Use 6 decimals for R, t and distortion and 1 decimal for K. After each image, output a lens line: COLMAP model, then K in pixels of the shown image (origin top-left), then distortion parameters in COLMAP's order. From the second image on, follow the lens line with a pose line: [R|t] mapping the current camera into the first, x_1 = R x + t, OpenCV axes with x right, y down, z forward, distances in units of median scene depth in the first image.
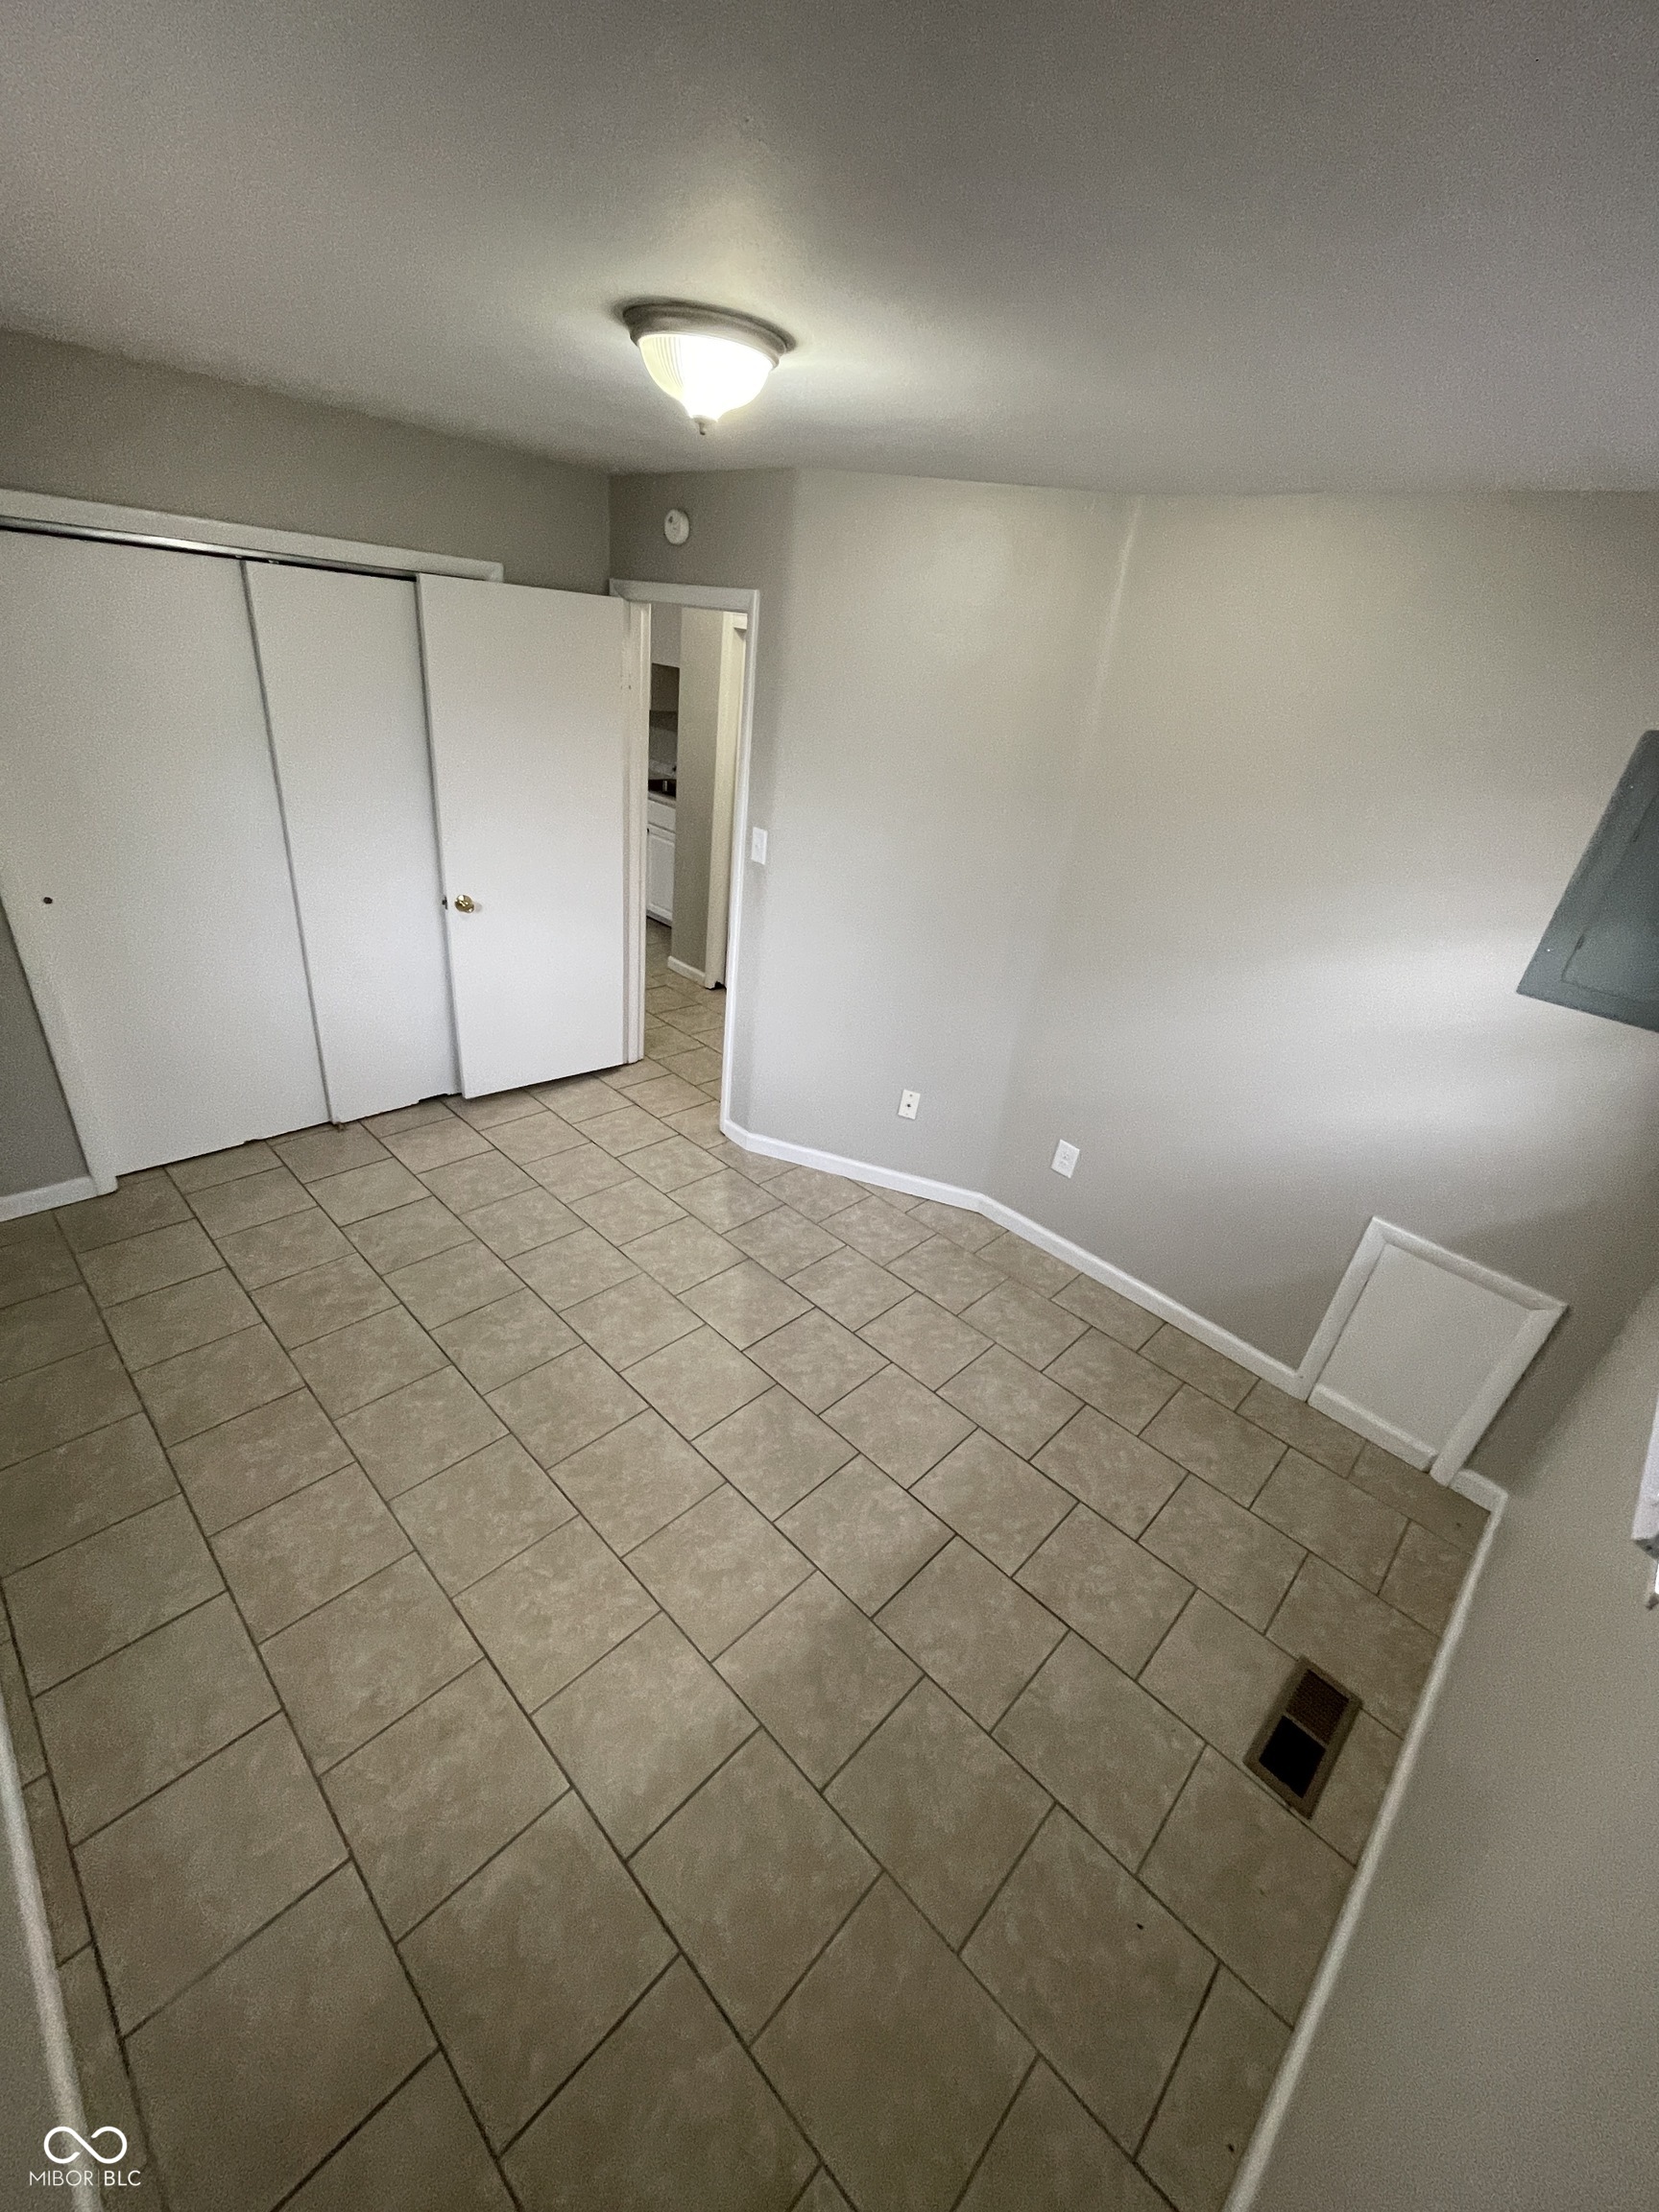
lens RADIAL K [[909.1, 0, 825.2], [0, 909.1, 1105.4], [0, 0, 1]] dist [-0.000187, 0.001737]
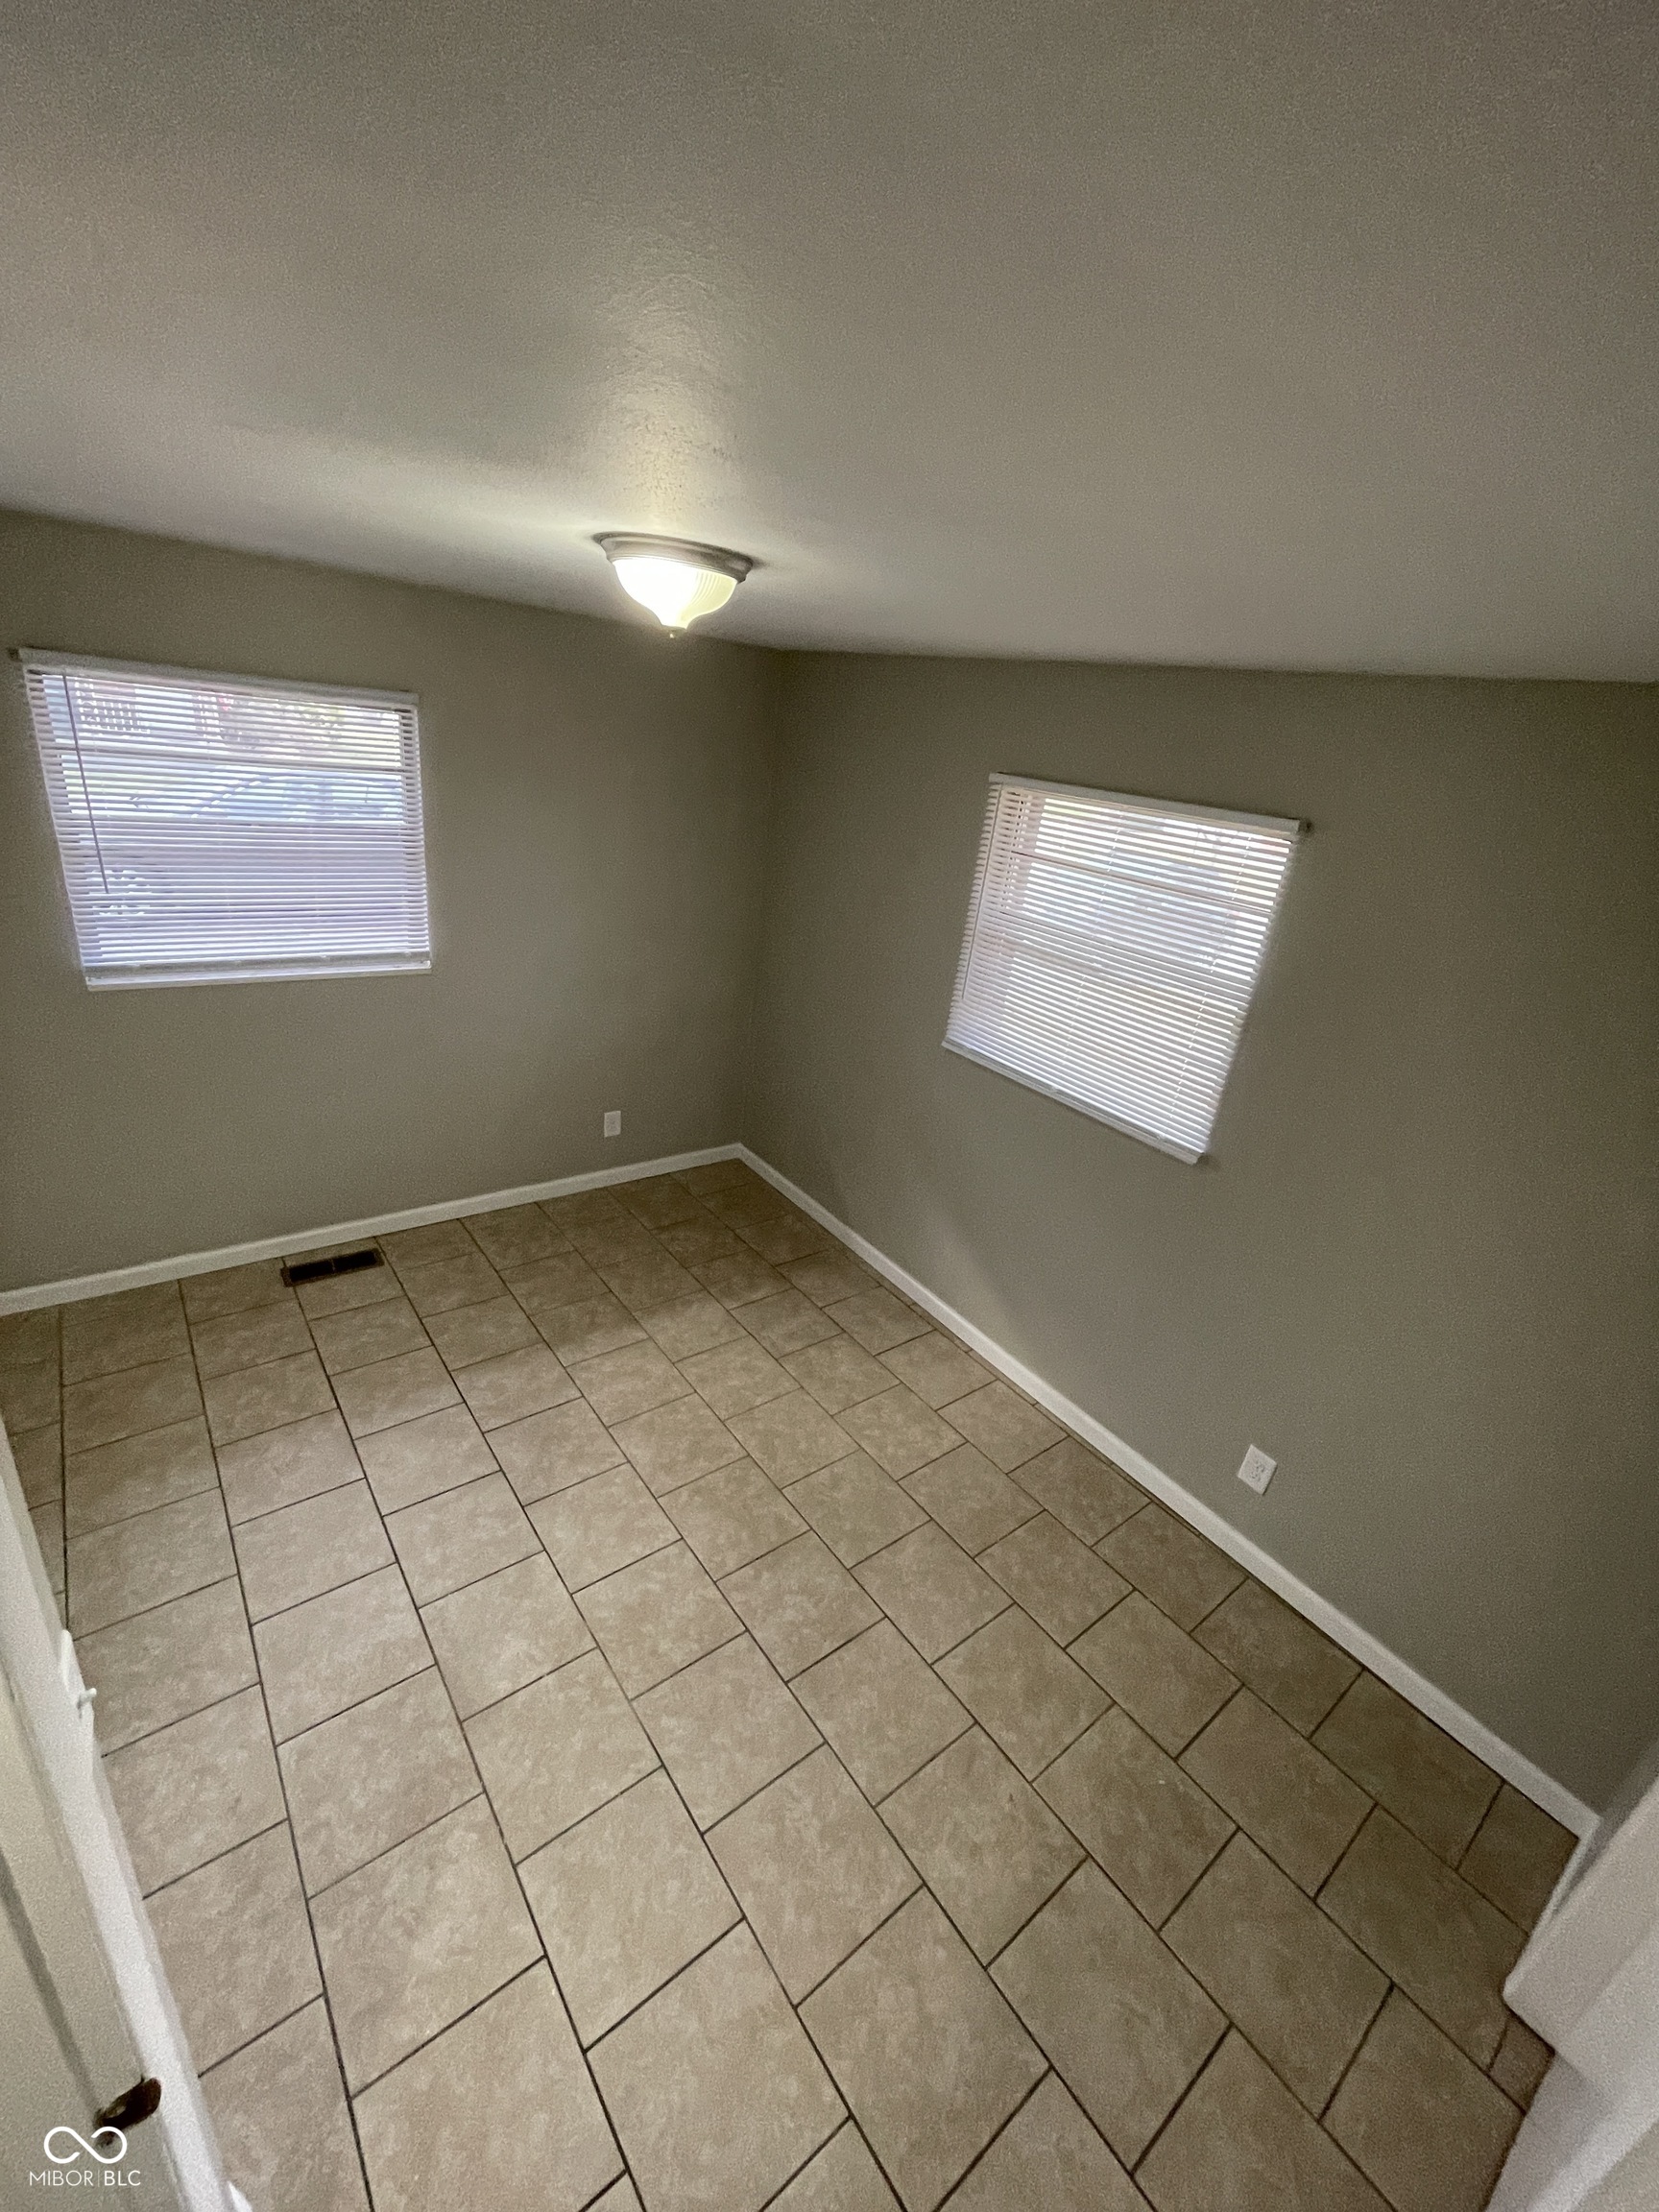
lens RADIAL K [[909.1, 0, 830.2], [0, 909.1, 1106.1], [0, 0, 1]] dist [-0.000187, 0.001737]
pose [[-0.965947, -0.256106, 0.036833, -0.316790], [-0.134098, 0.617269, 0.775240, -0.807462], [-0.221279, 0.743901, -0.630592, 1.313010]]
